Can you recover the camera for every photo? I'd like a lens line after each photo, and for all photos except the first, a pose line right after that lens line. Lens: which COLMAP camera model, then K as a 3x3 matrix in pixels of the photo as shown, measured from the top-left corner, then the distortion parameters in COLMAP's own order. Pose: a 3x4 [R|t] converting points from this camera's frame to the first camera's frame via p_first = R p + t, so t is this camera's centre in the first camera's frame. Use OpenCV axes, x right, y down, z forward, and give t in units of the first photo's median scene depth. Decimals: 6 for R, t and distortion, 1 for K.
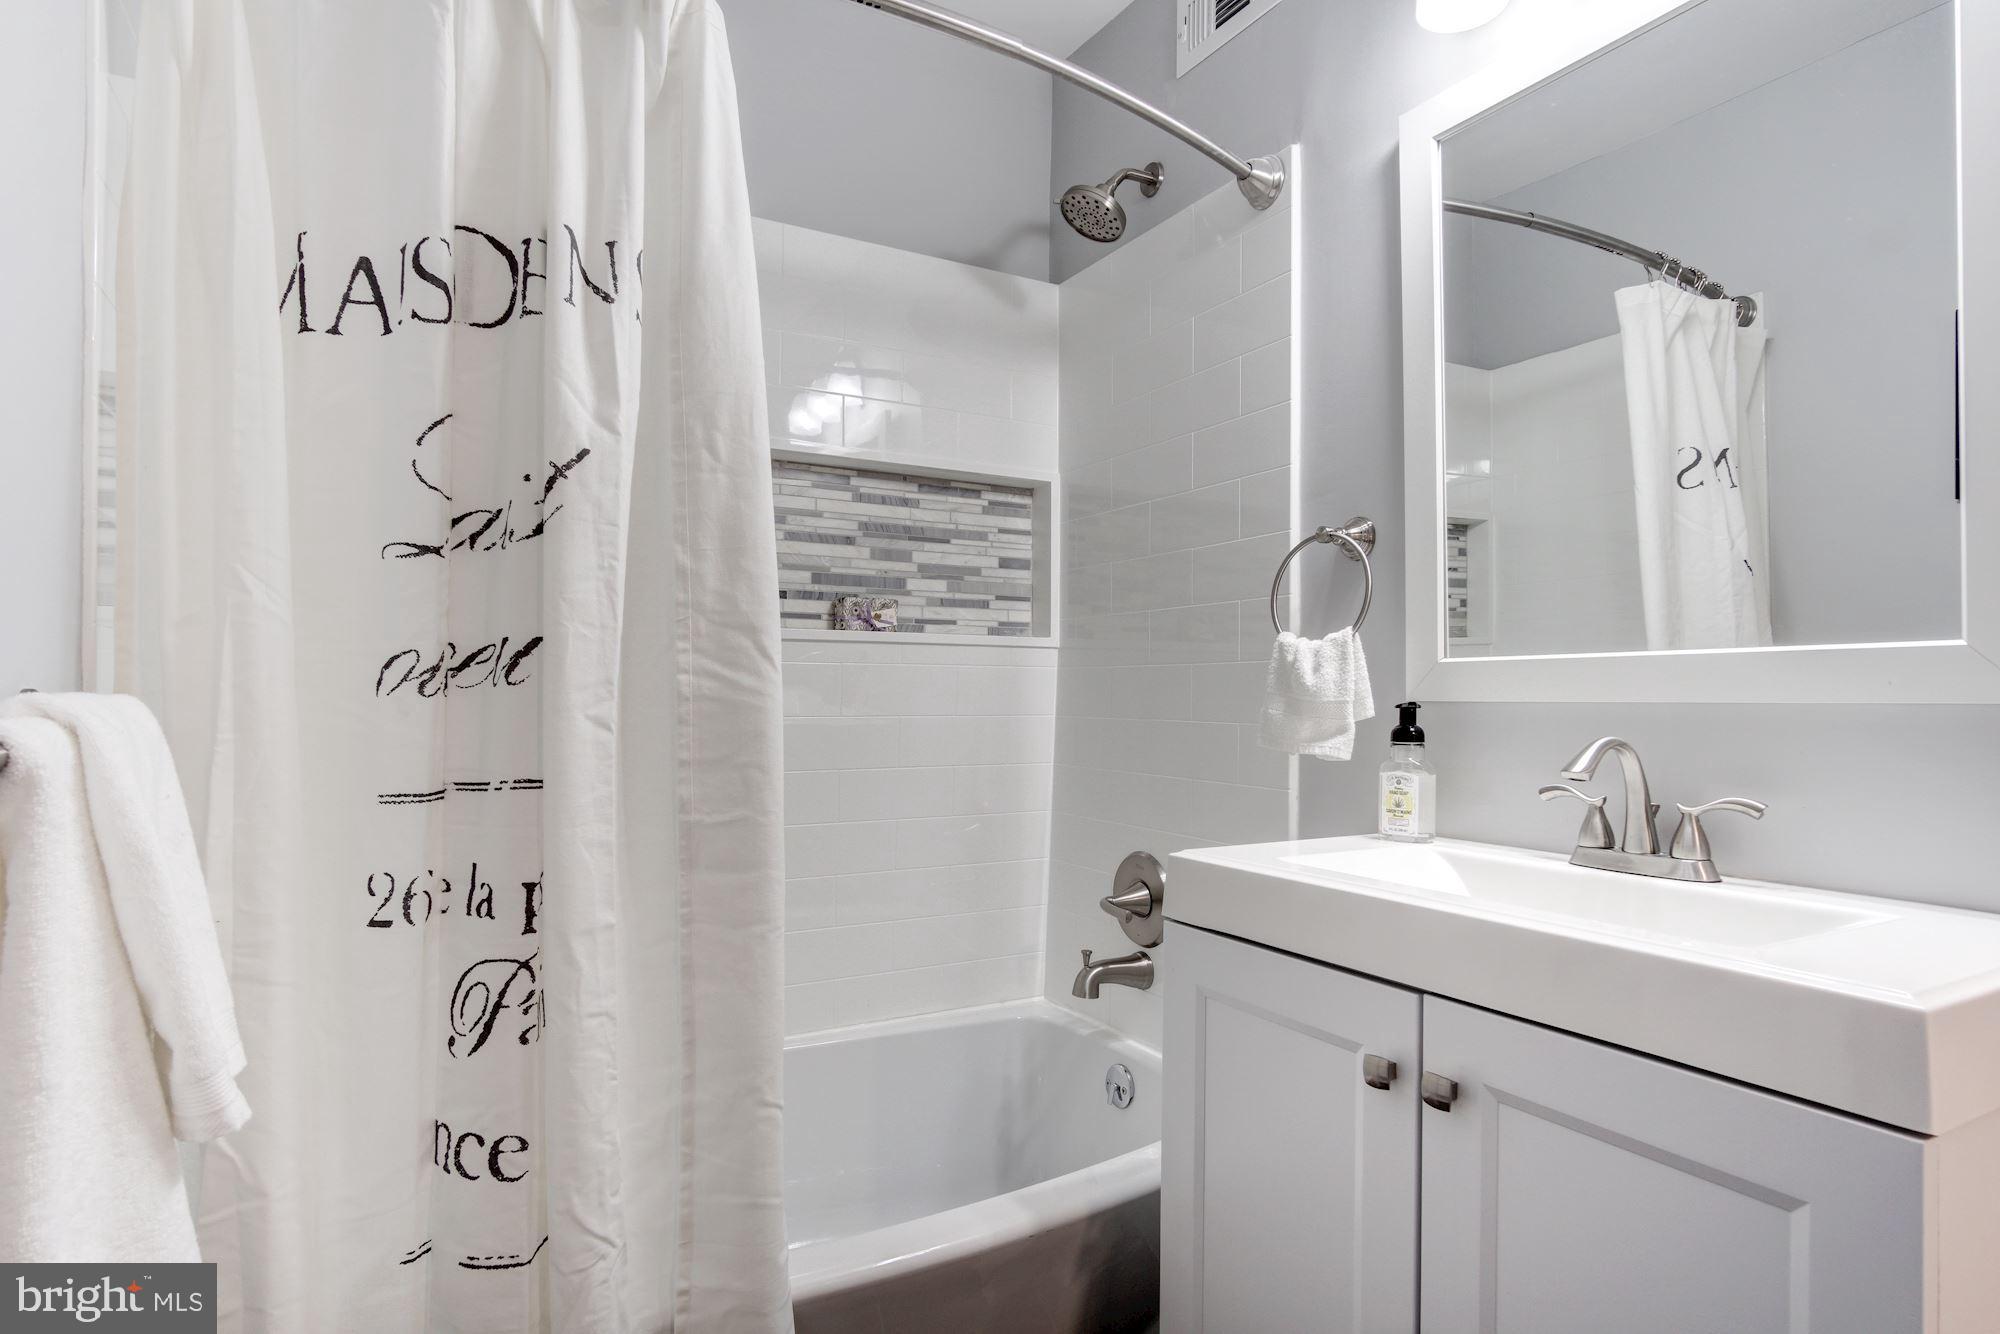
lens RADIAL K [[1066.2, 0, 1000.9], [0, 1066.2, 675.6], [0, 0, 1]] dist [-0.006457, 0.000098]
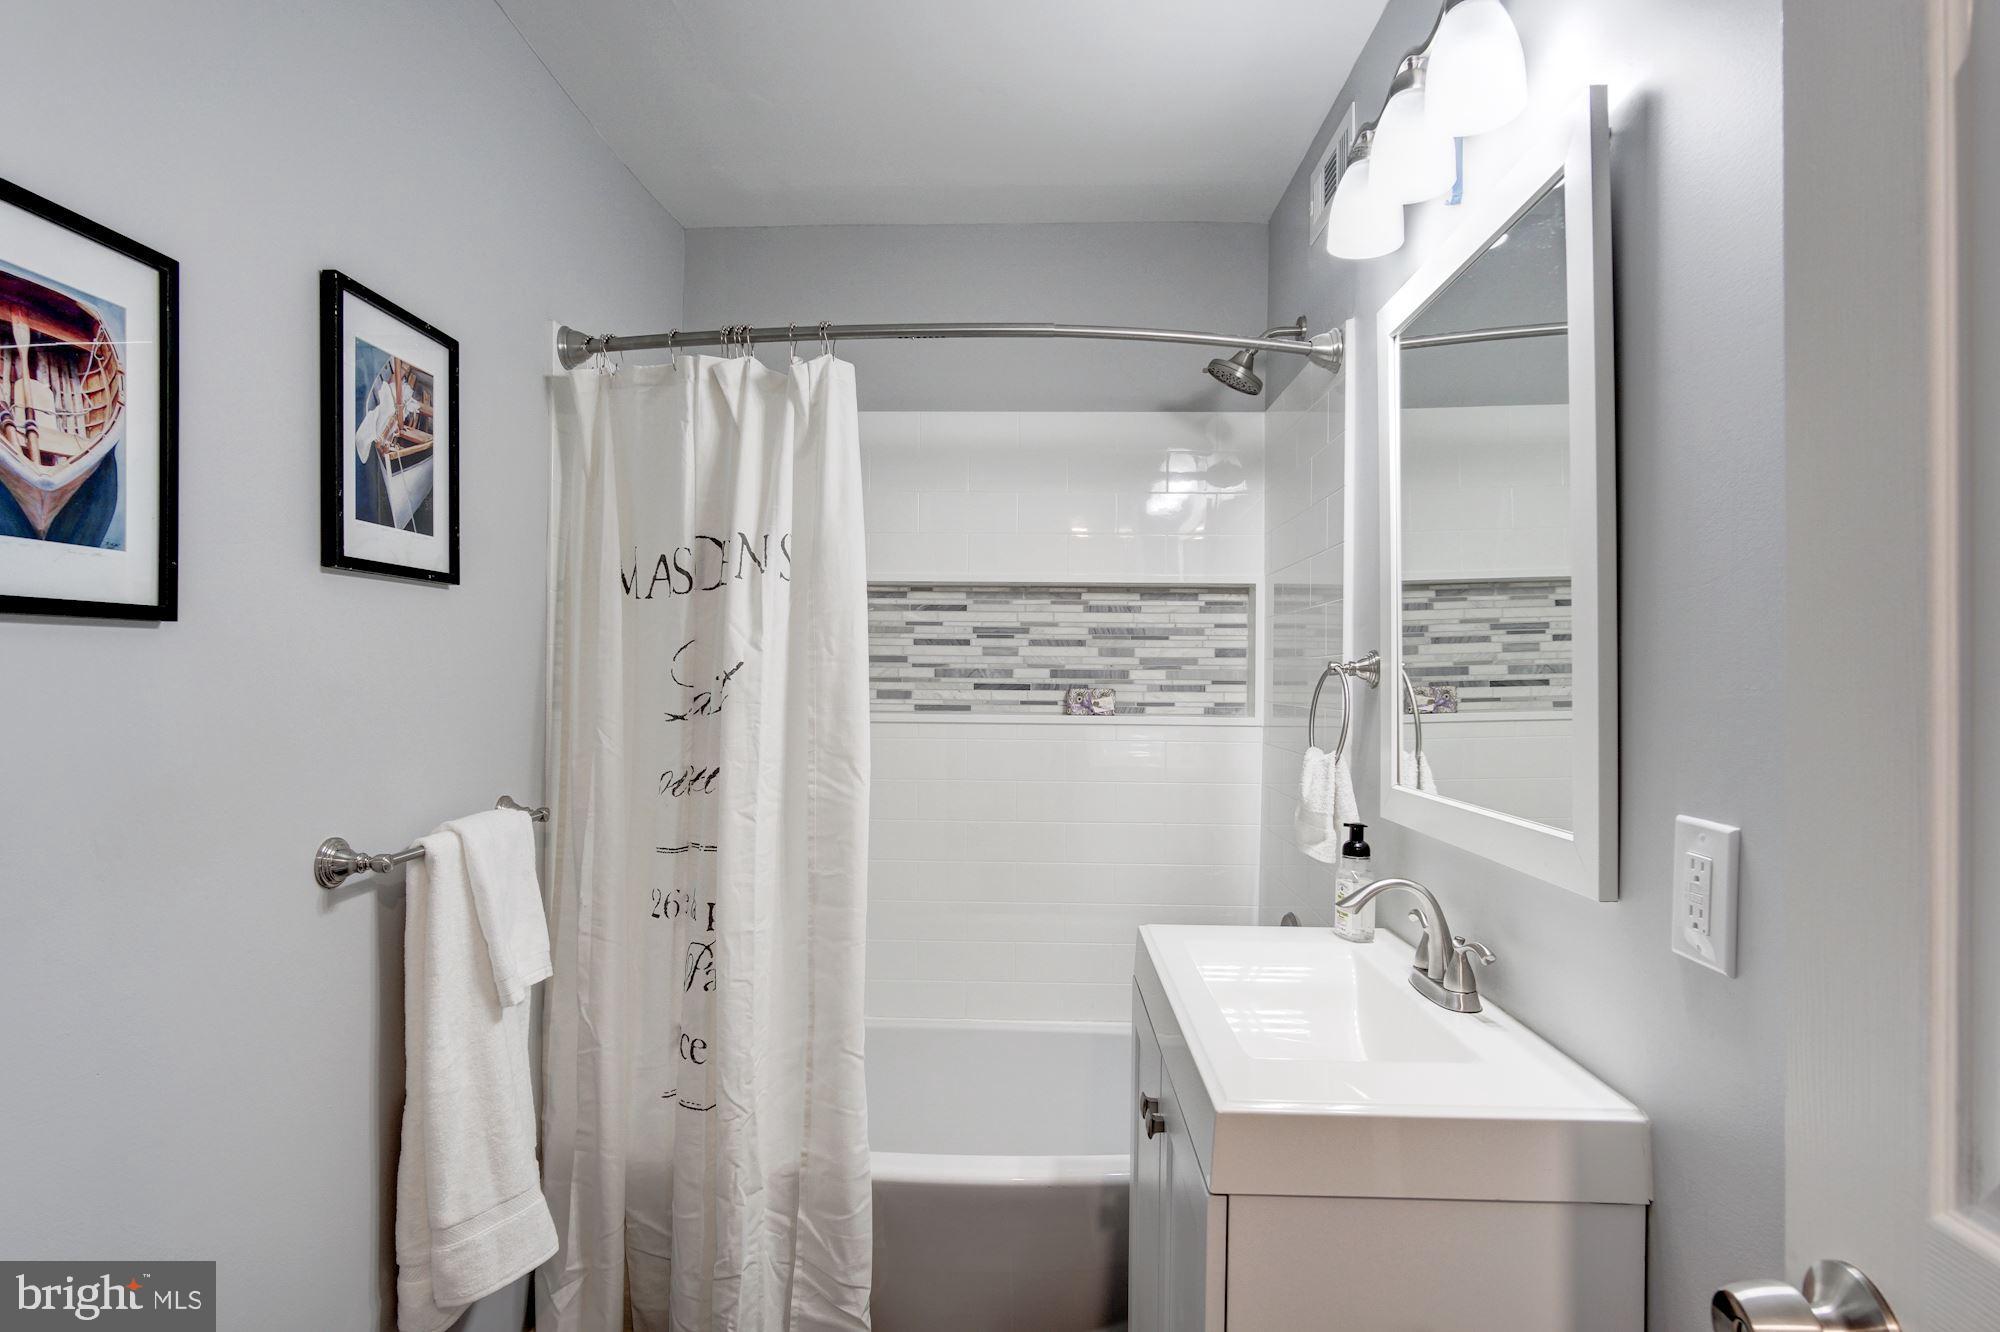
lens RADIAL K [[1052.2, 0, 1001.3], [0, 1052.2, 664.0], [0, 0, 1]] dist [-0.000471, -0.000025]
pose [[0.857118, -0.003264, -0.515110, 0.439137], [0.002292, 0.999994, -0.002522, -0.100698], [0.515115, 0.000981, 0.857120, -0.140430]]
